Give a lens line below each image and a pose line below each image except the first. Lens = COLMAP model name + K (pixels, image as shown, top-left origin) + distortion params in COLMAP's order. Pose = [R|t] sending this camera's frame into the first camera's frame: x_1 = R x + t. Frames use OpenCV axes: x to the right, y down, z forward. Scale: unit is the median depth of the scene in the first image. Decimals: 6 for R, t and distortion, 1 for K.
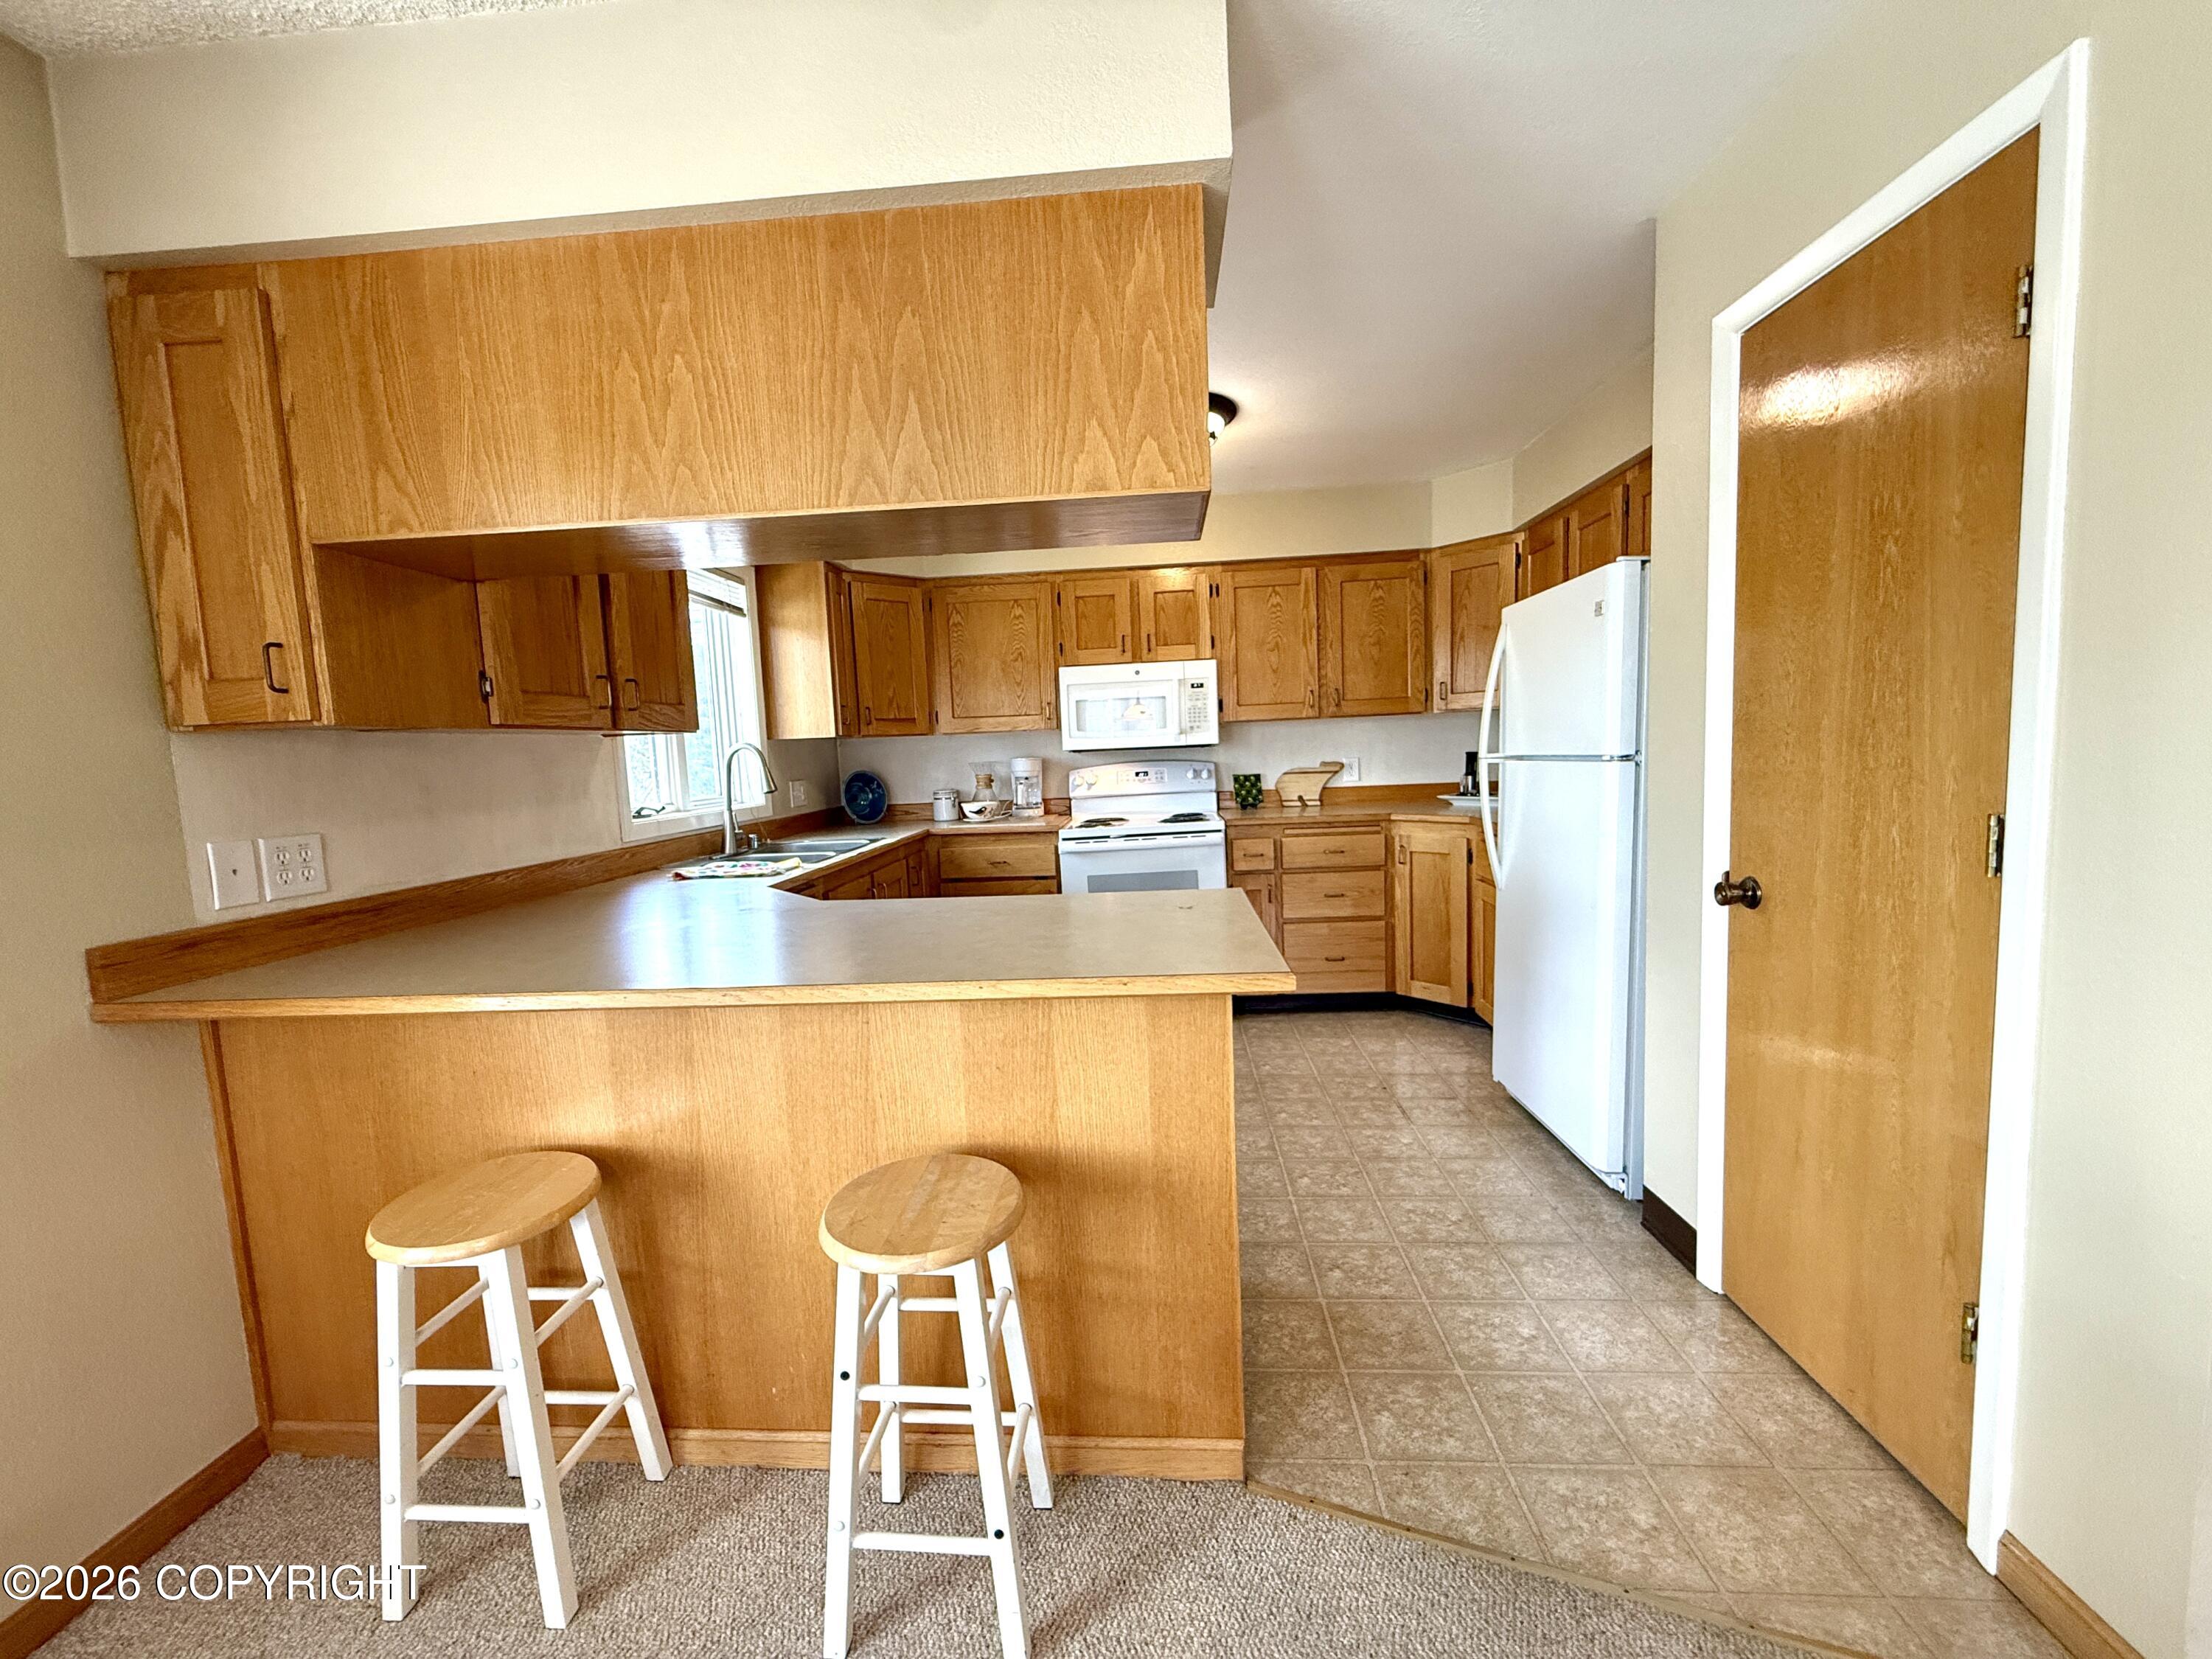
lens RADIAL K [[880.4, 0, 1095.6], [0, 880.4, 832.8], [0, 0, 1]] dist [-0.000371, 0.000021]
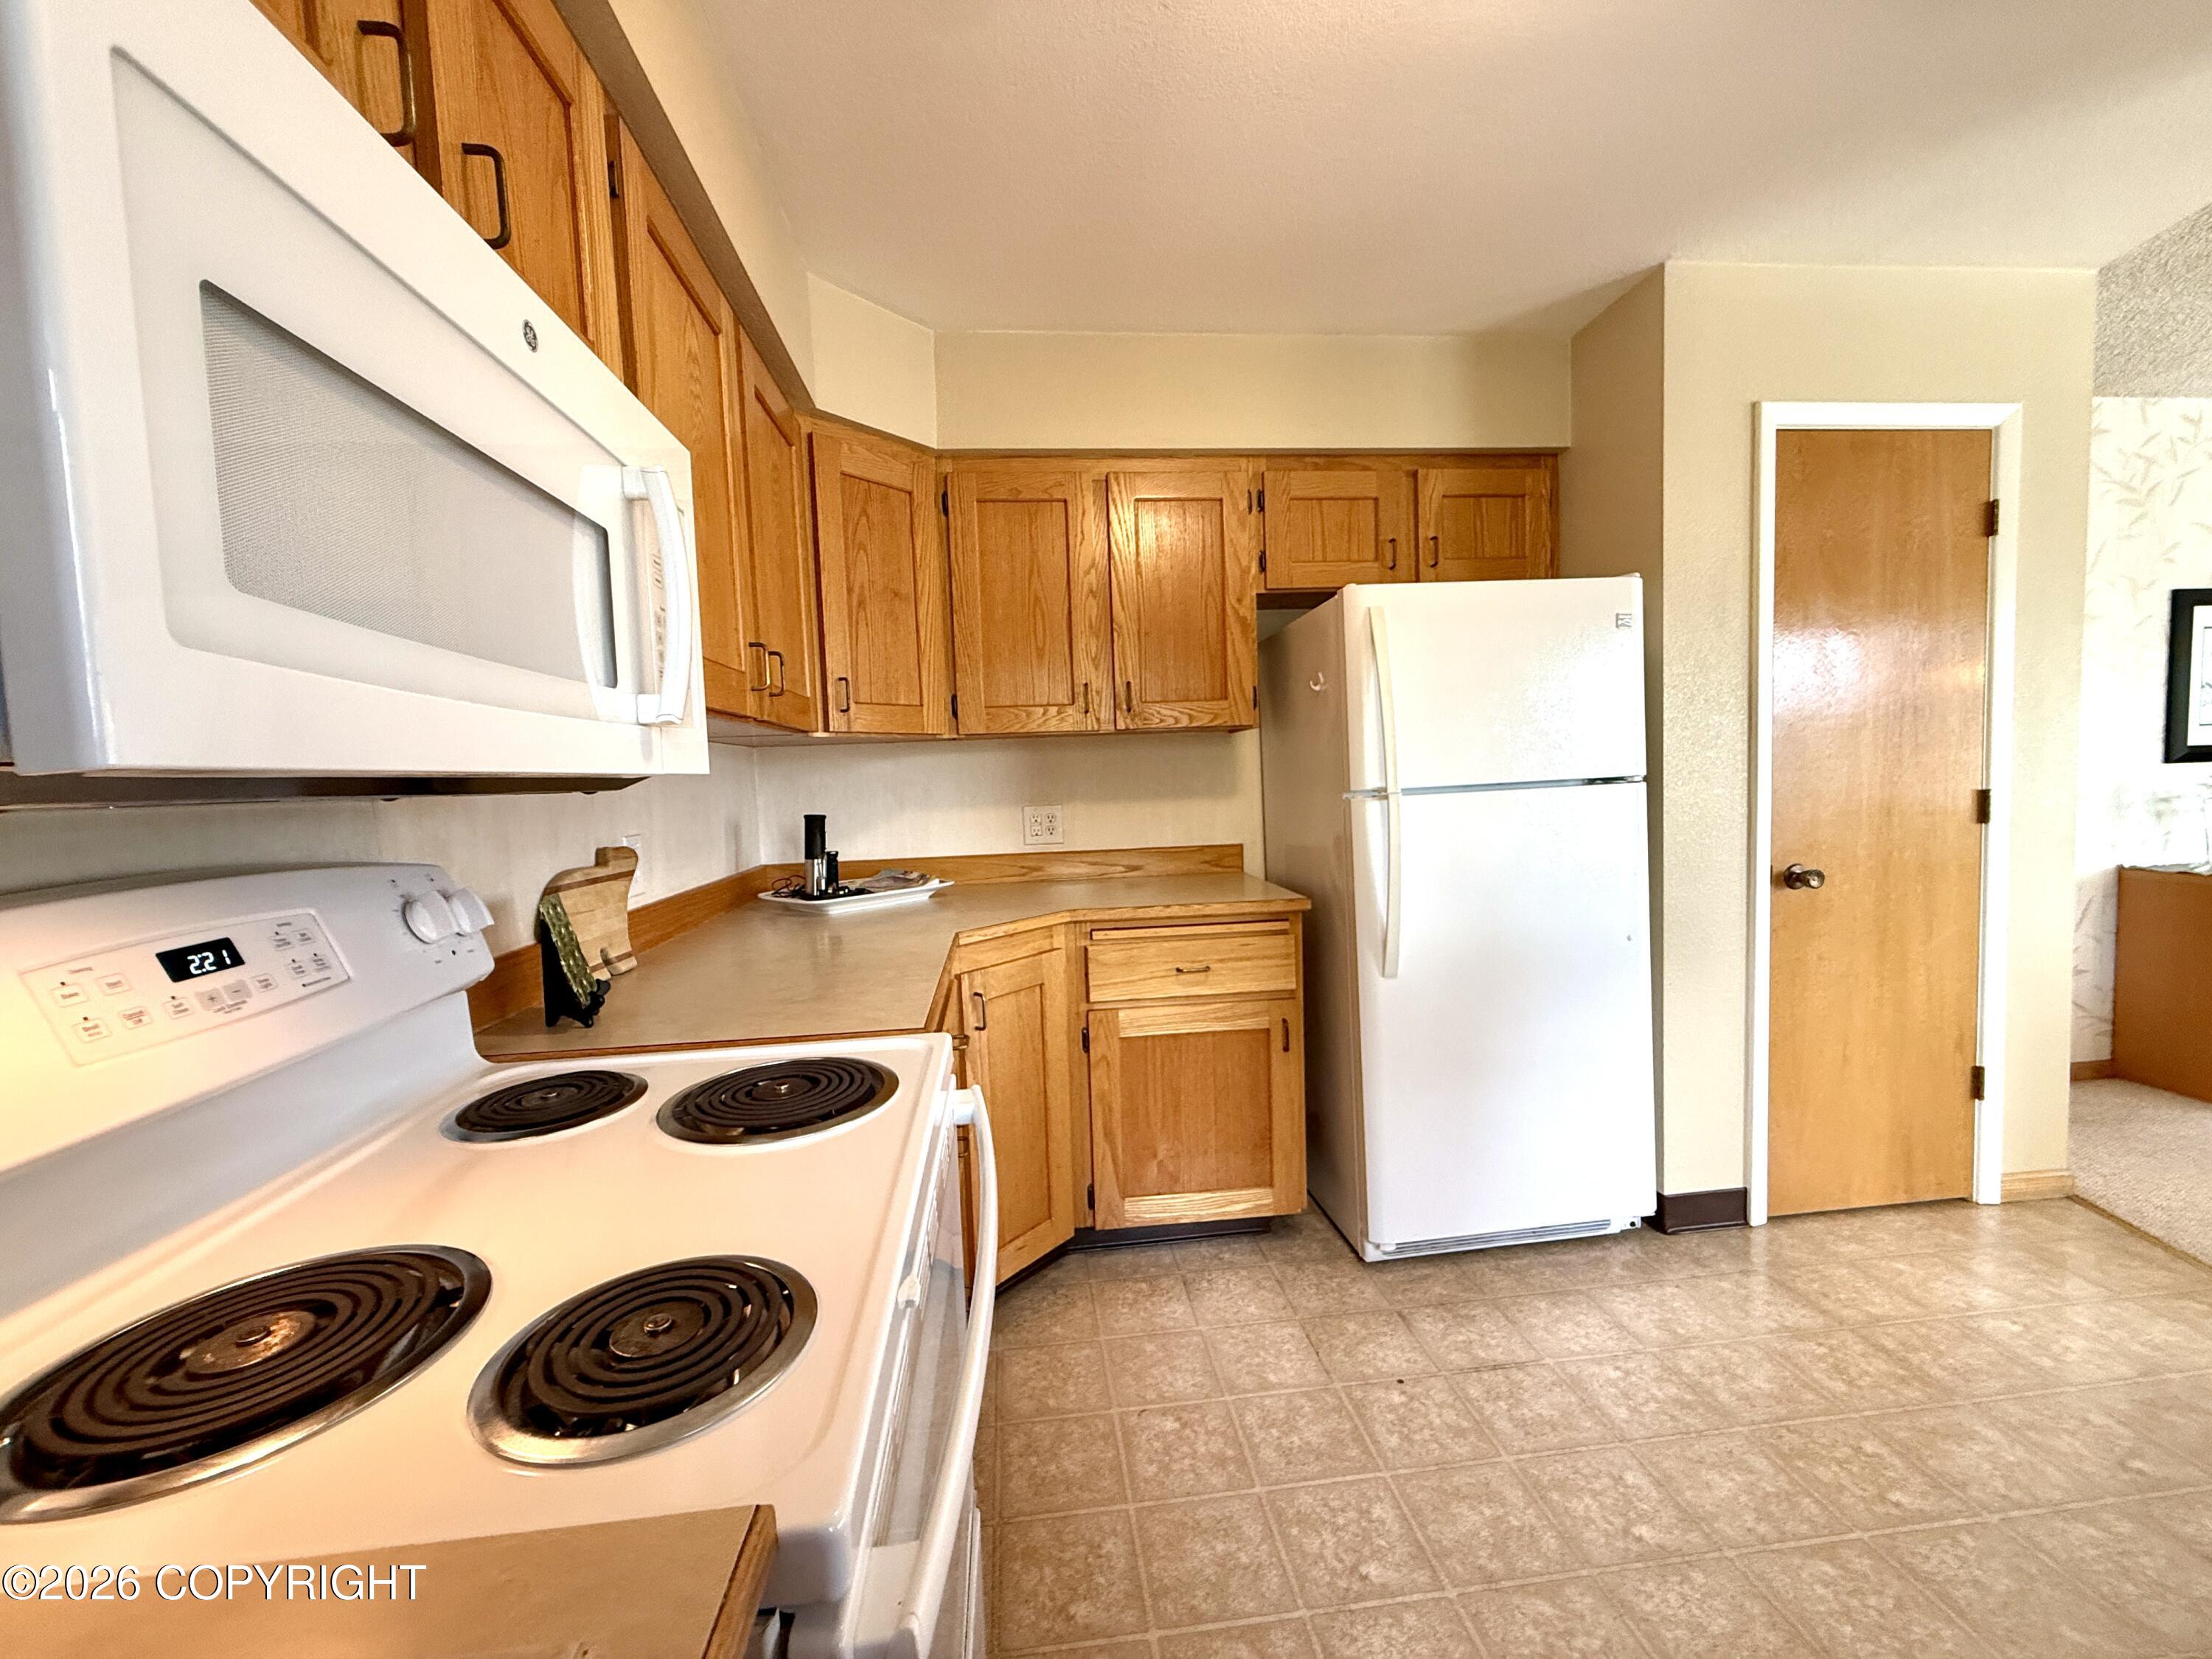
lens RADIAL K [[880.4, 0, 1100.2], [0, 880.4, 833.5], [0, 0, 1]] dist [-0.000371, 0.000021]
pose [[-0.170965, -0.017251, 0.985126, -0.140089], [0.138916, 0.989437, 0.041435, -0.079256], [-0.975435, 0.143933, -0.166763, 0.938527]]
